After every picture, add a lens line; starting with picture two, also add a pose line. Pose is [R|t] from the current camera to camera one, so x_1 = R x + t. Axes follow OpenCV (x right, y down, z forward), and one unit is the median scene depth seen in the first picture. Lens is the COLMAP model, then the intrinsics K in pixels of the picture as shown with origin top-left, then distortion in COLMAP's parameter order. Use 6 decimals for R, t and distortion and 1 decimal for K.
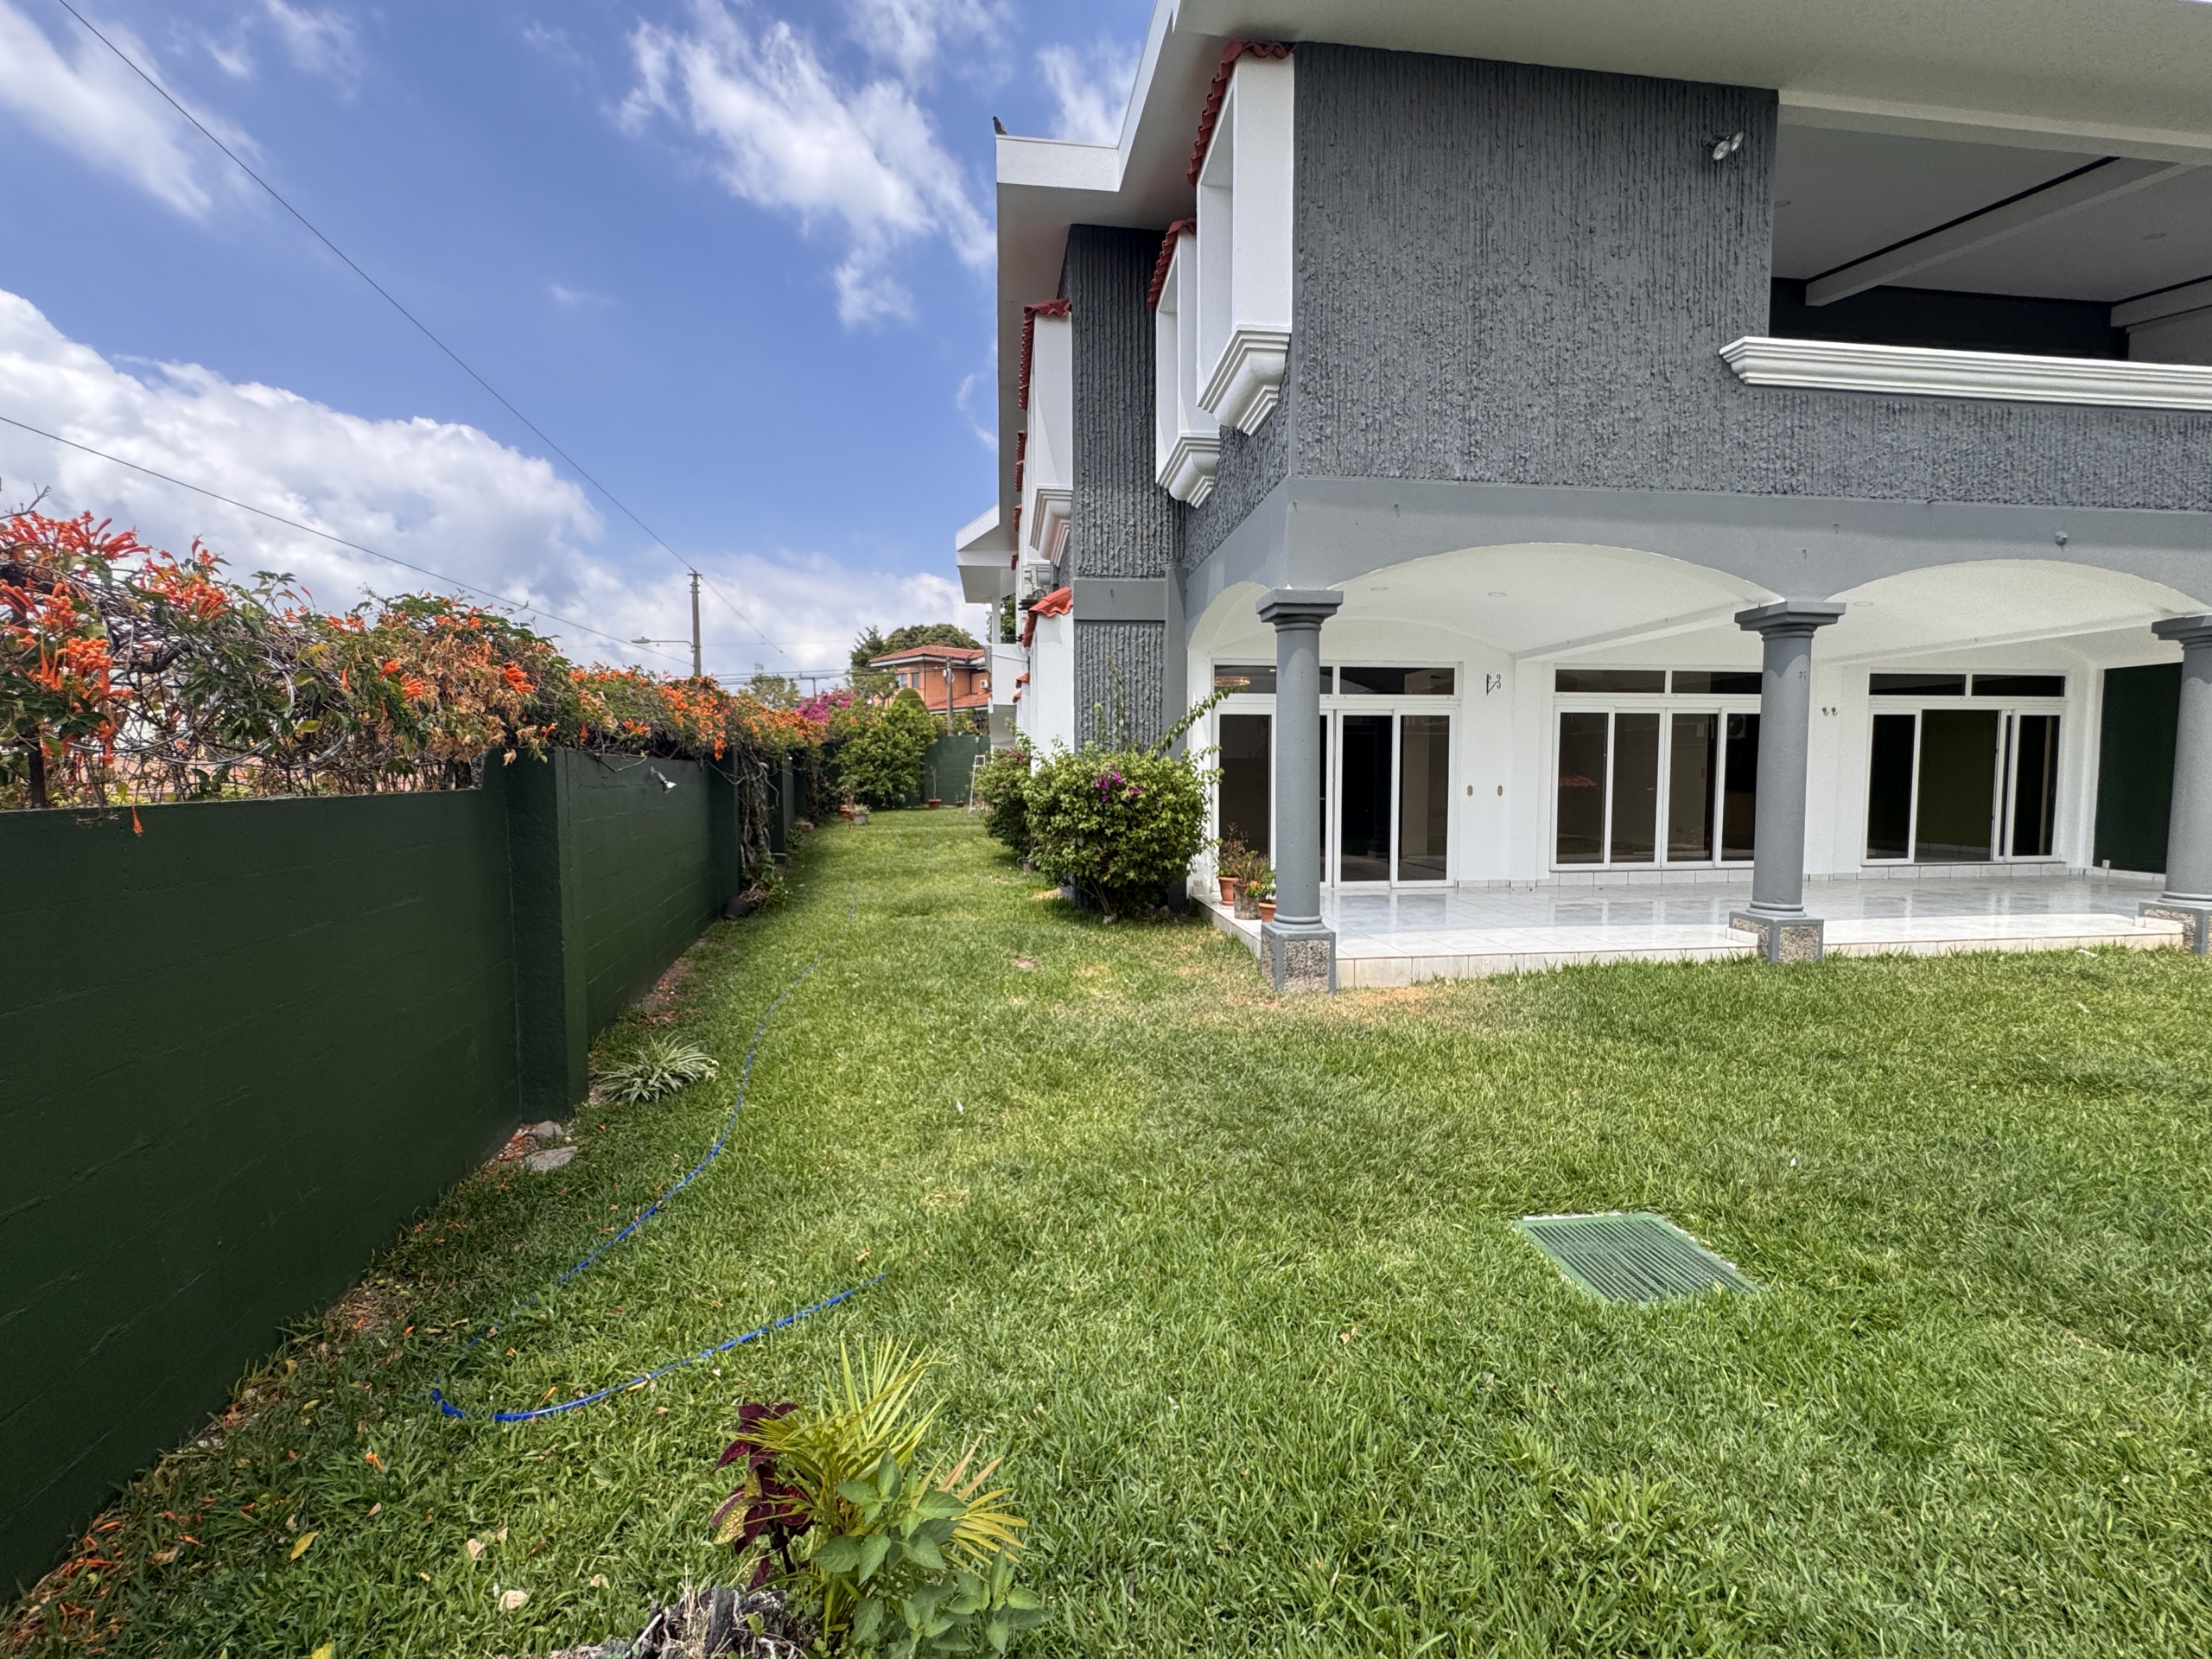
lens RADIAL K [[889.5, 0, 1102.7], [0, 889.5, 820.7], [0, 0, 1]] dist [0.001757, 0.000063]
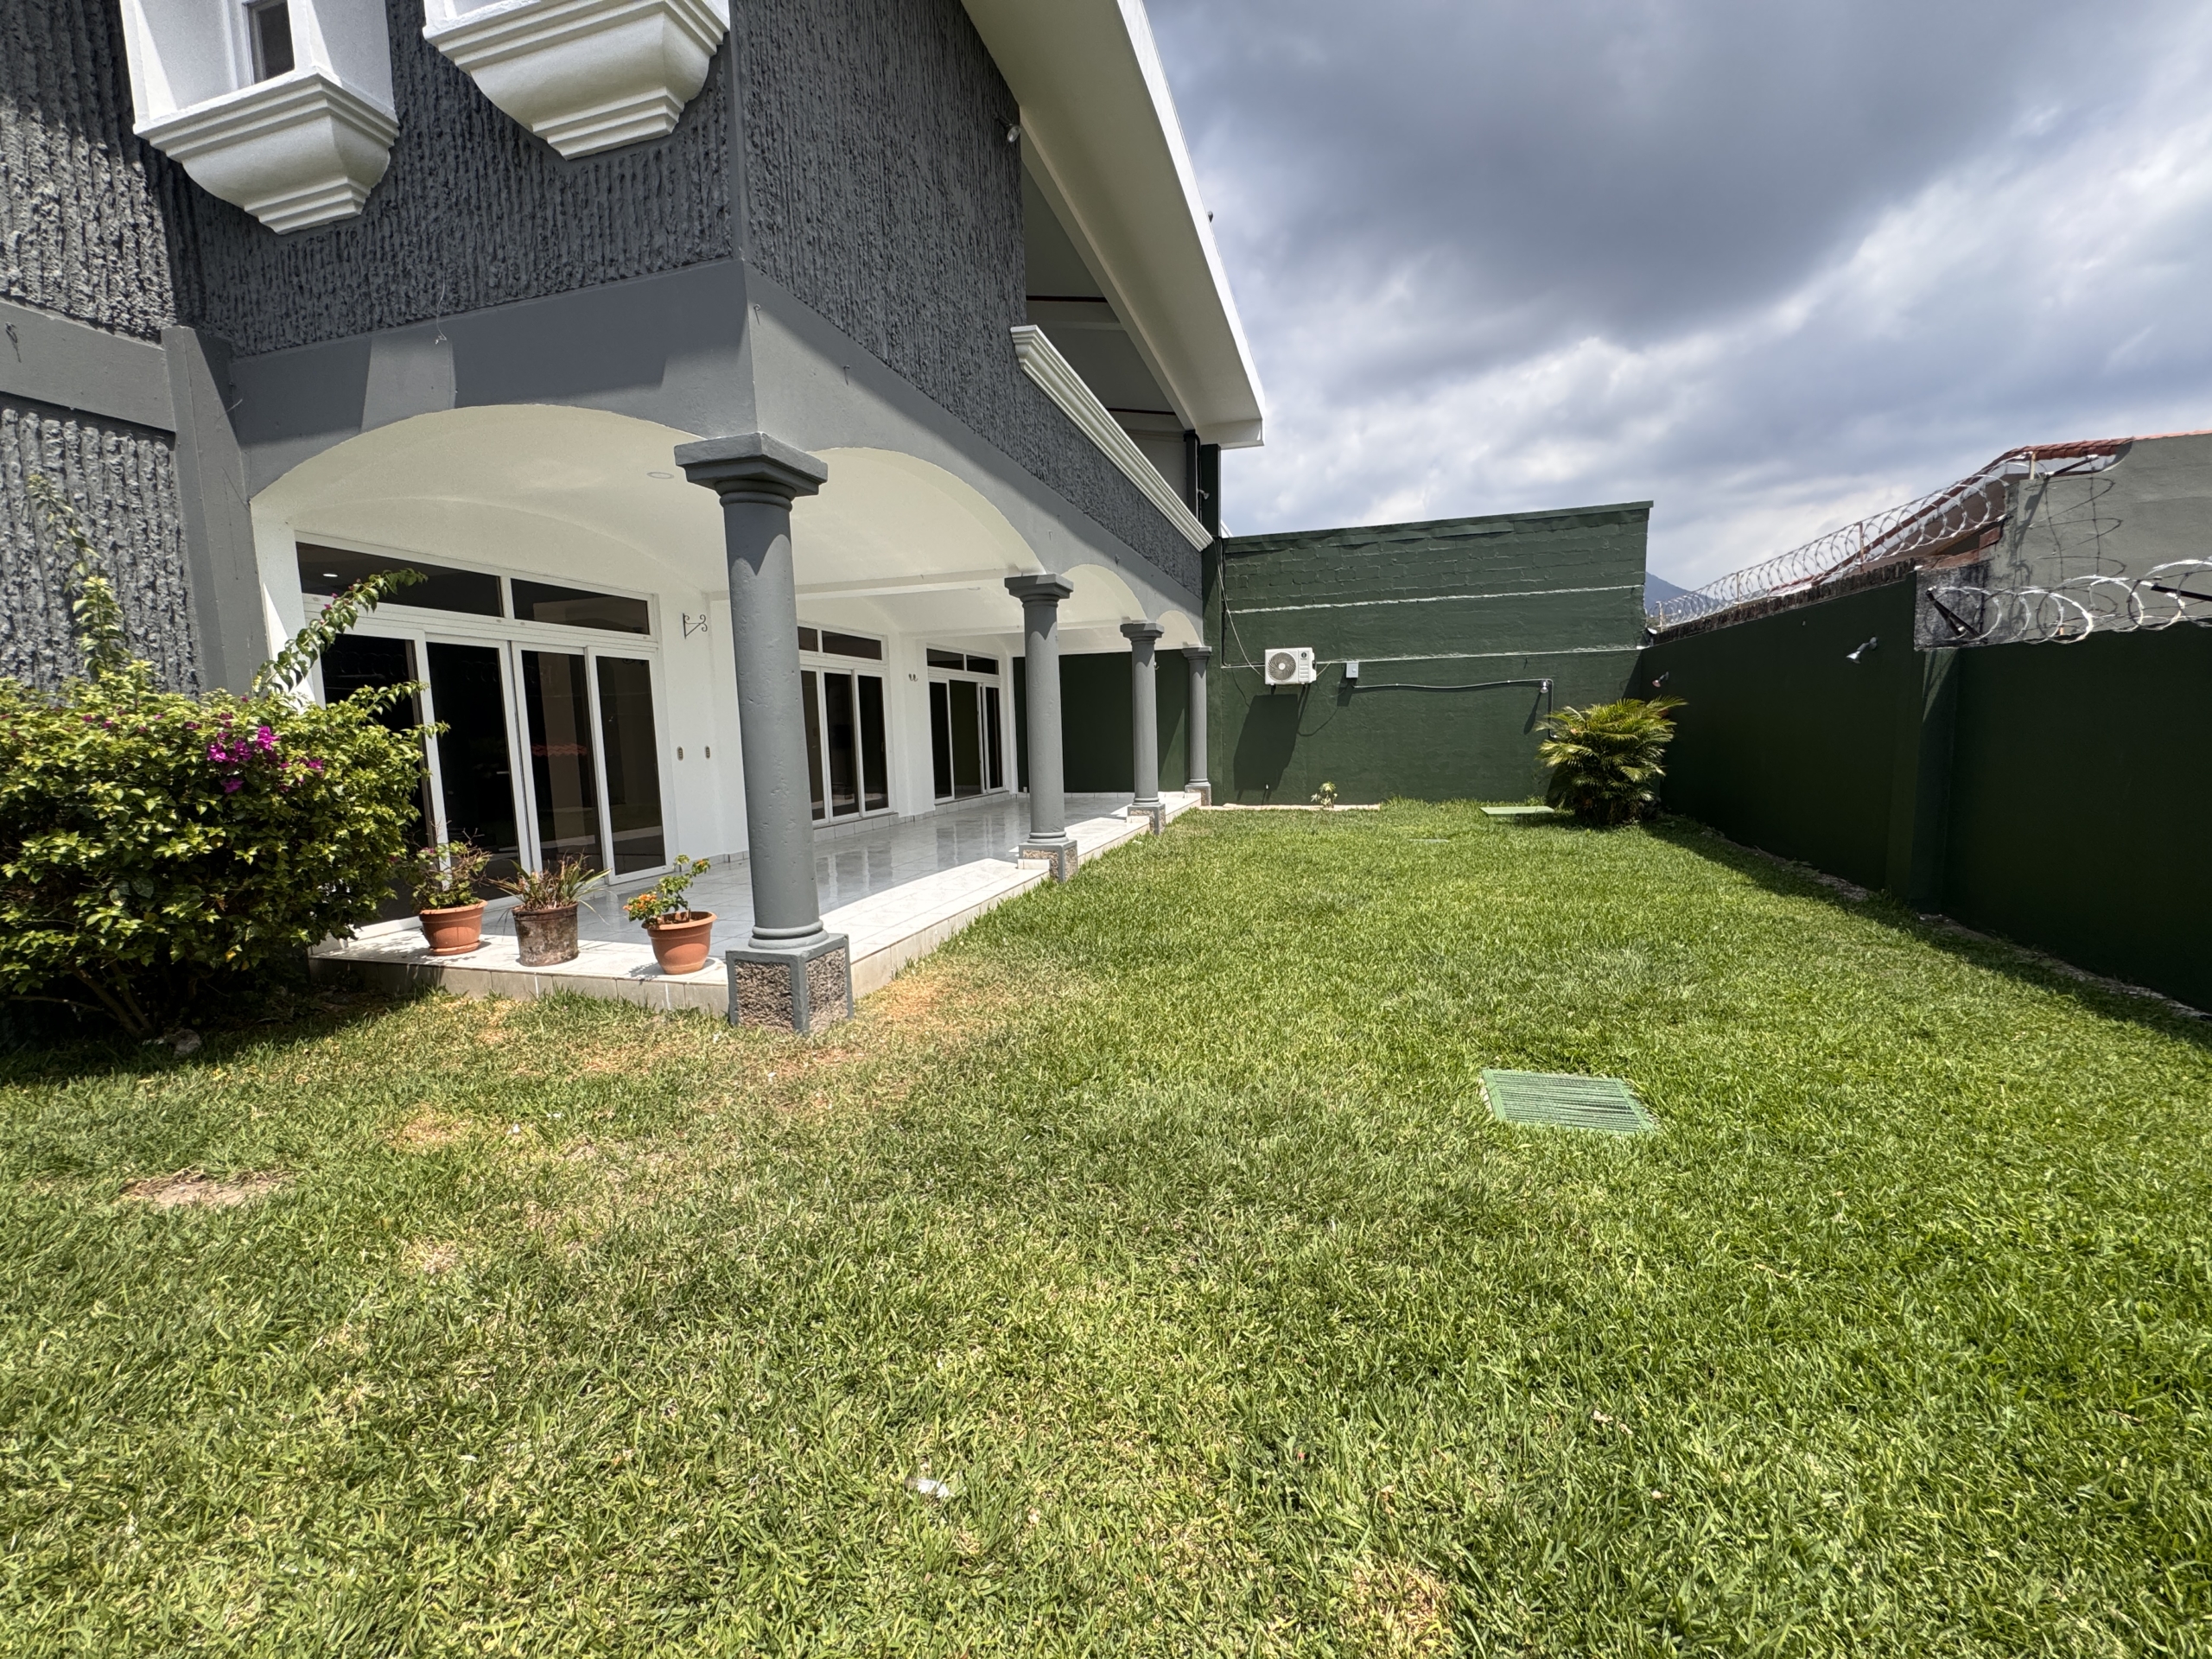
lens RADIAL K [[889.5, 0, 1108.1], [0, 889.5, 822.5], [0, 0, 1]] dist [0.001757, 0.000063]
pose [[0.386848, -0.105130, 0.916131, -0.210394], [0.077795, 0.993659, 0.081176, -0.006832], [-0.918856, 0.039868, 0.392573, 0.329595]]
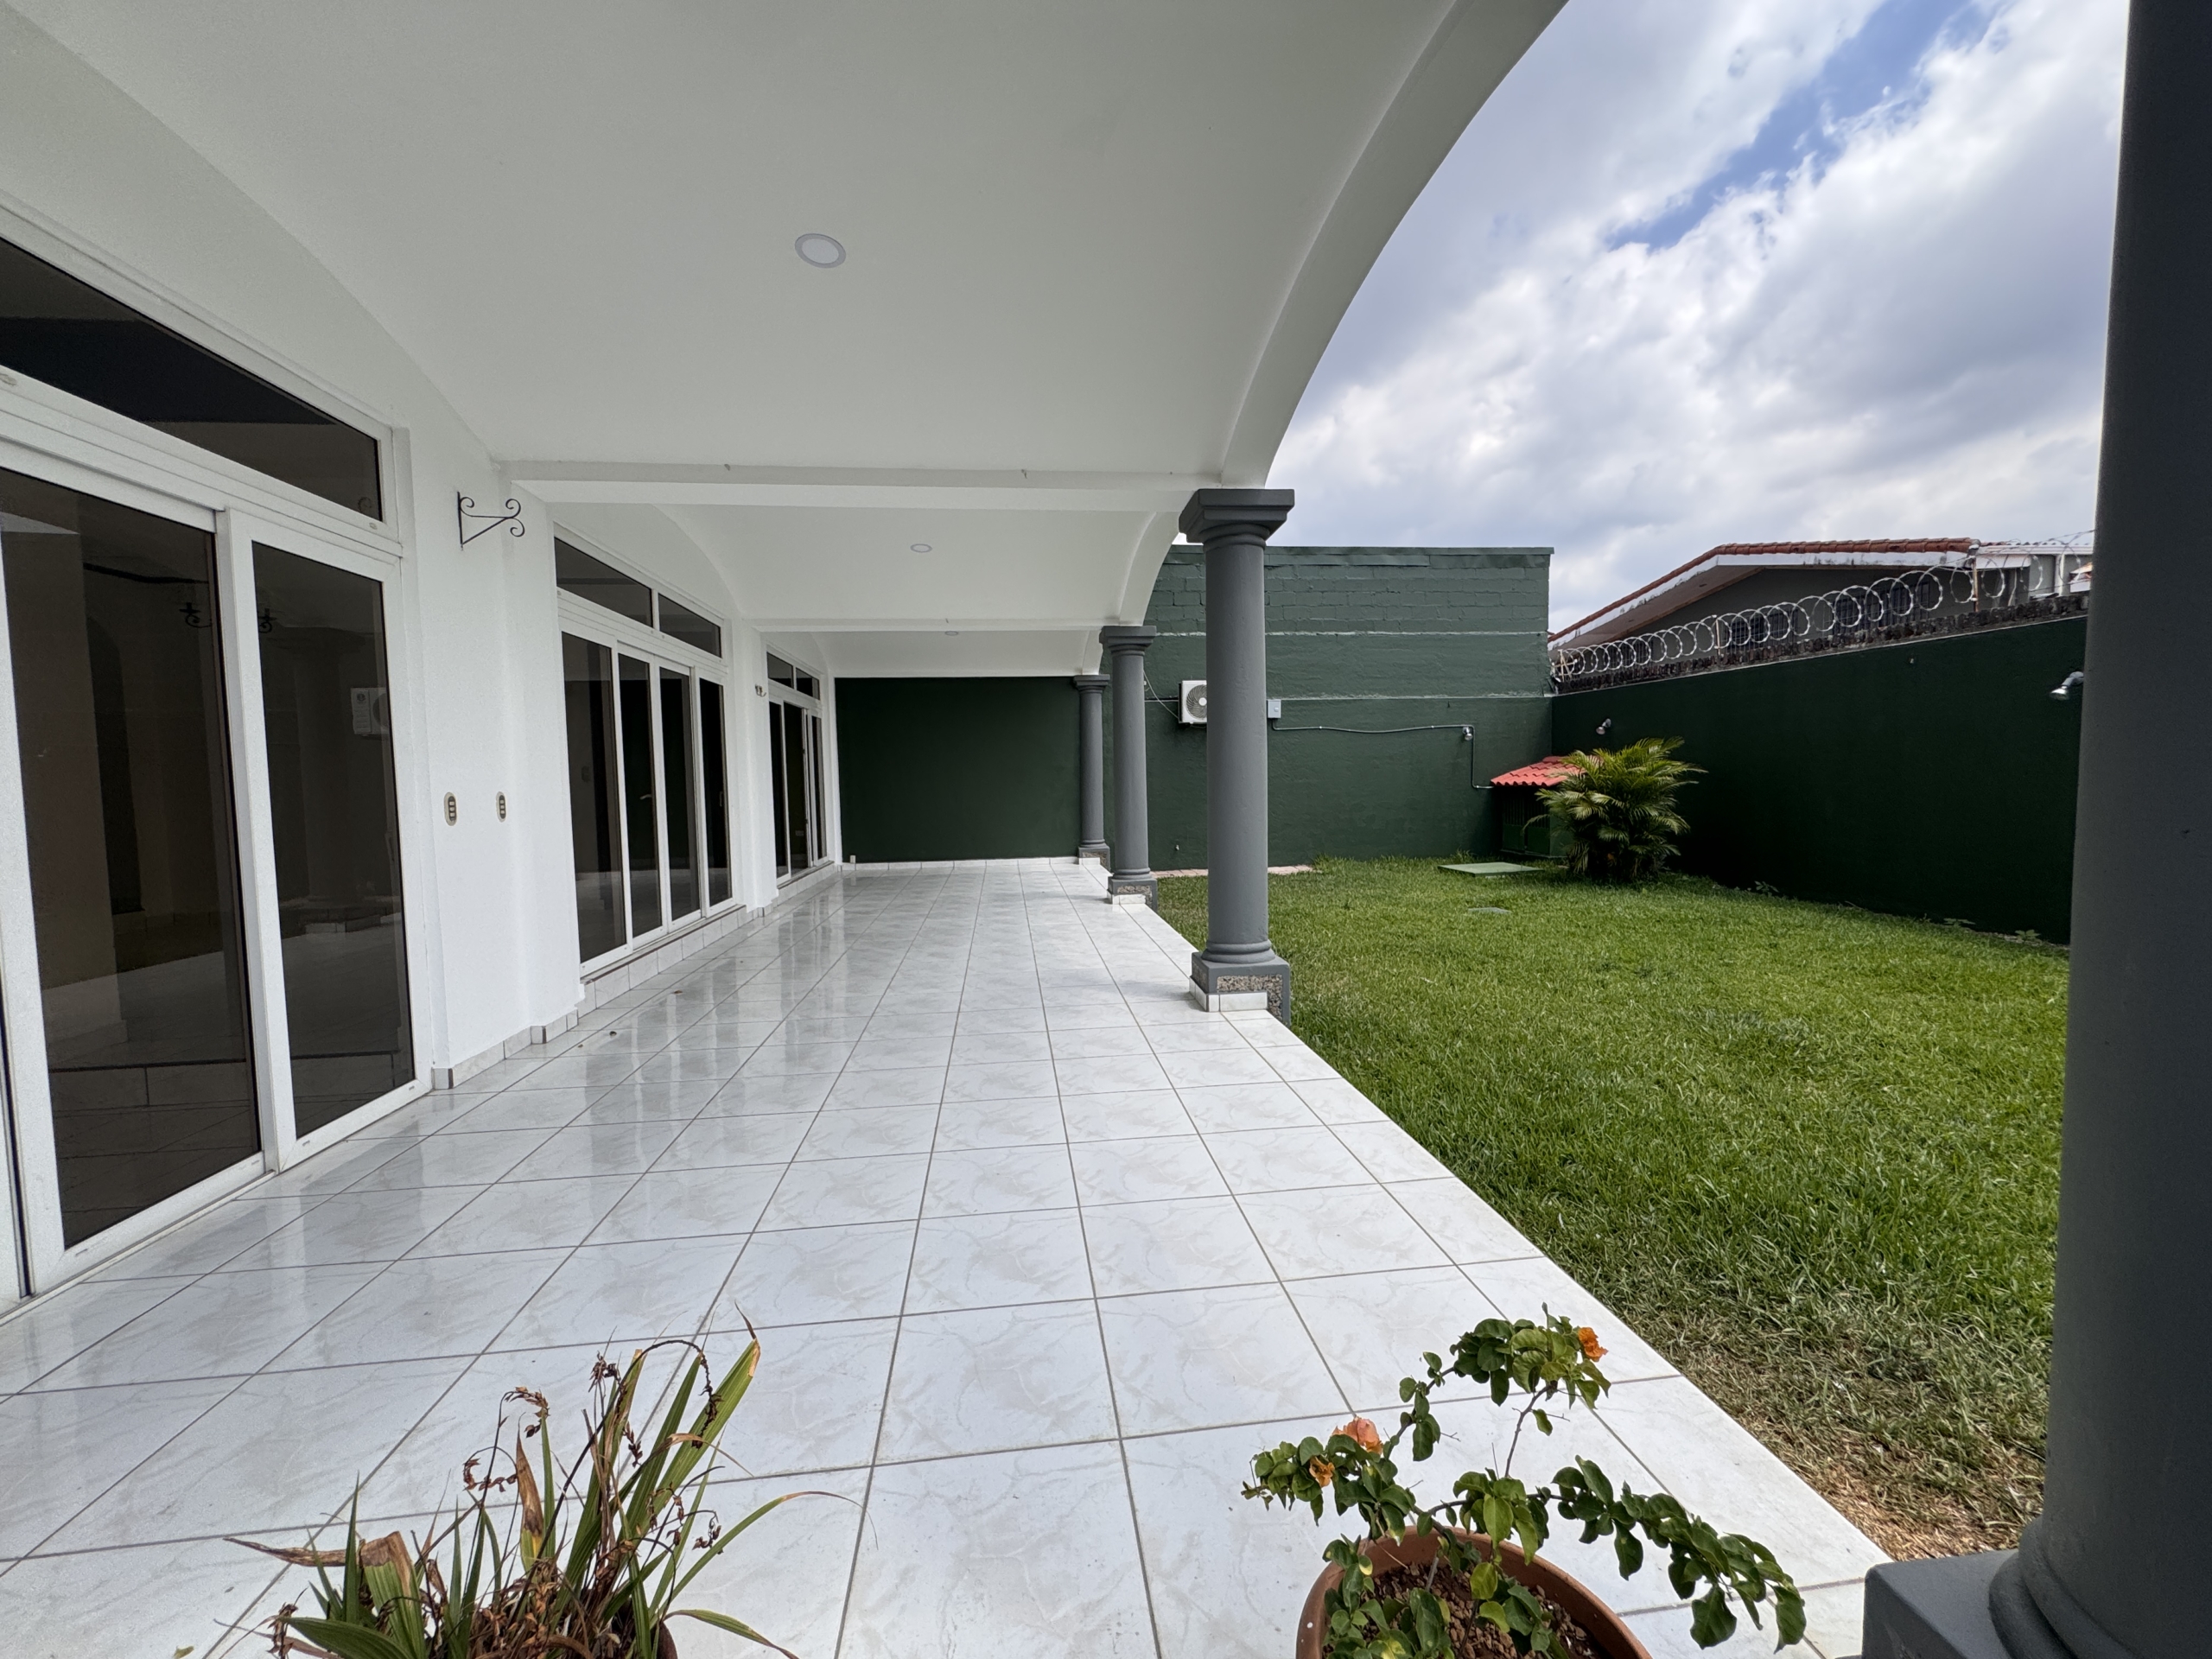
lens RADIAL K [[889.5, 0, 1106.1], [0, 889.5, 826.8], [0, 0, 1]] dist [0.001757, 0.000063]
pose [[-0.005965, -0.053609, 0.998544, 0.059879], [0.078285, 0.995472, 0.053912, -0.027357], [-0.996913, 0.078493, -0.001741, 0.784339]]
